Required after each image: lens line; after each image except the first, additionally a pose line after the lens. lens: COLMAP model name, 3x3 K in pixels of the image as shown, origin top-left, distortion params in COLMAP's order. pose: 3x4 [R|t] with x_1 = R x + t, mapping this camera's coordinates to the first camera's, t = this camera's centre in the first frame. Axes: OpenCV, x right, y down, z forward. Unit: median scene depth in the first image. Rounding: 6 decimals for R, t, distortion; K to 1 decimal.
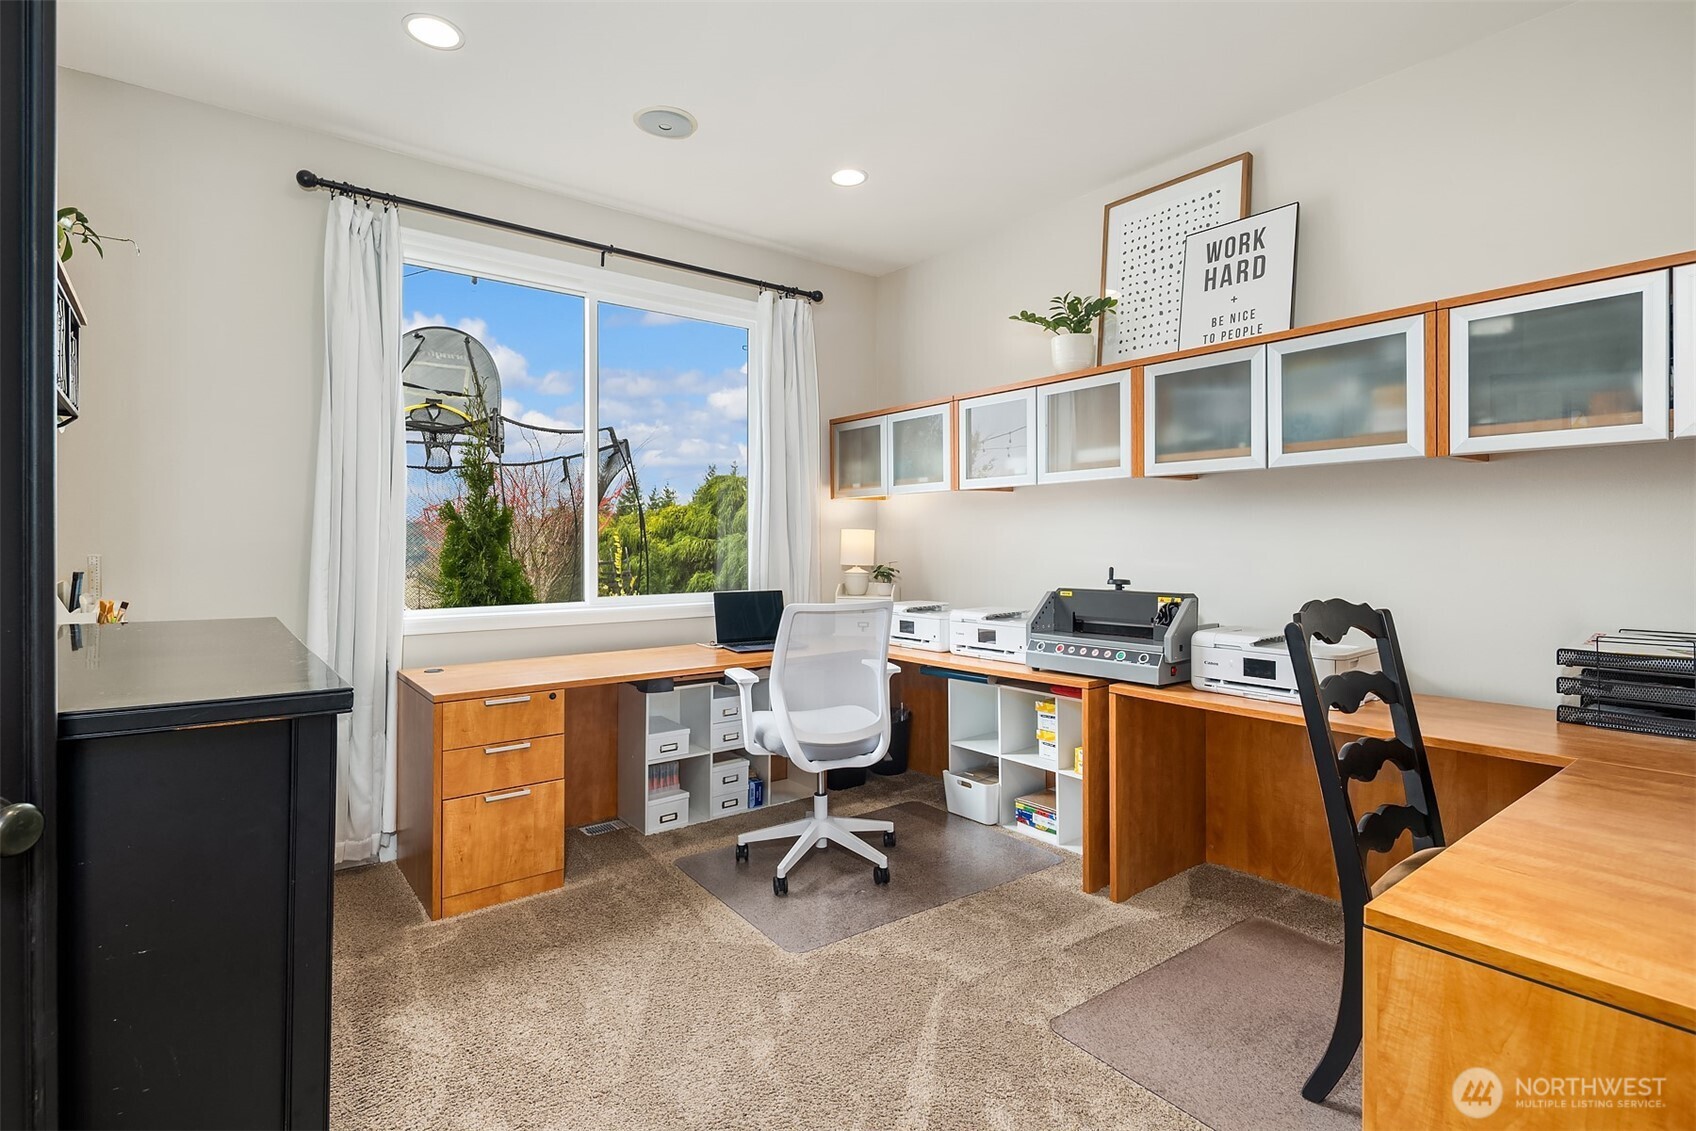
lens RADIAL K [[829.9, 0, 847.4], [0, 829.9, 555.1], [0, 0, 1]] dist [-0.000336, -0.000868]
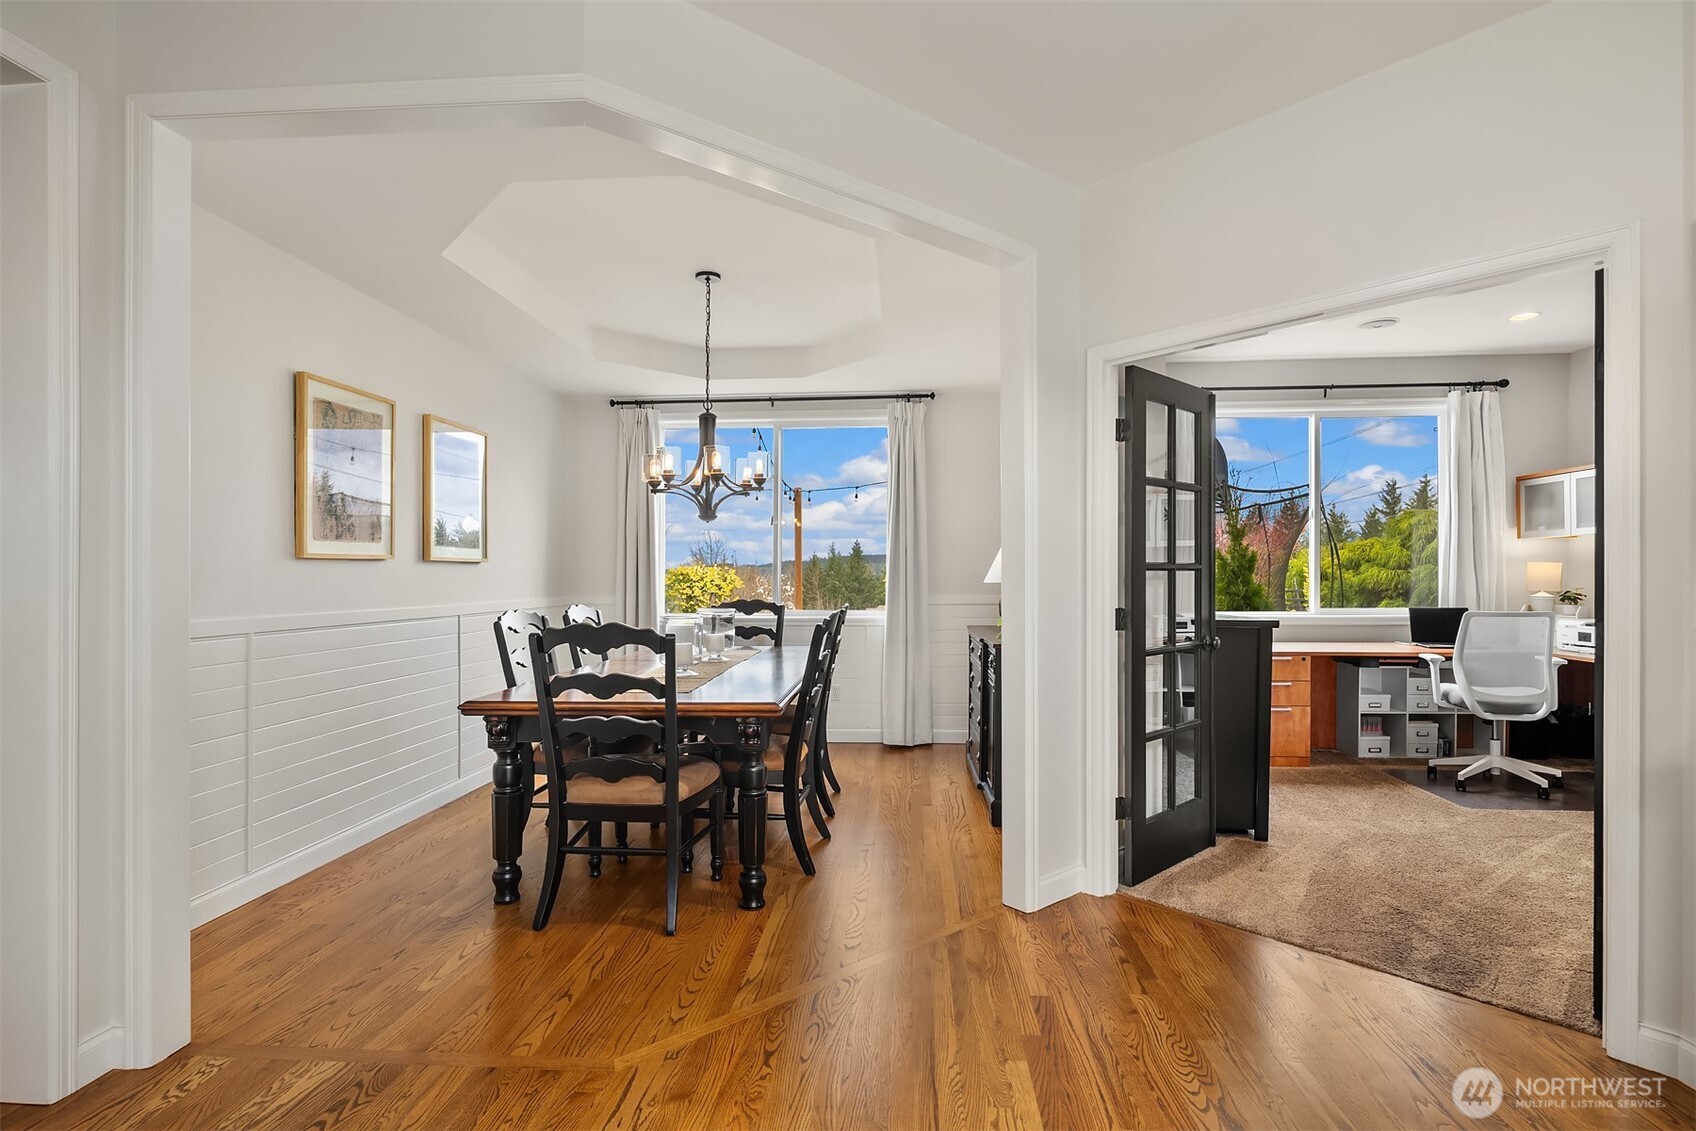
lens RADIAL K [[829.9, 0, 848.5], [0, 829.9, 578.0], [0, 0, 1]] dist [-0.000336, -0.000868]
pose [[0.737172, 0.000737, -0.675705, 0.103623], [-0.007384, 0.999948, -0.006966, 0.011835], [0.675665, 0.010124, 0.737140, -0.784261]]
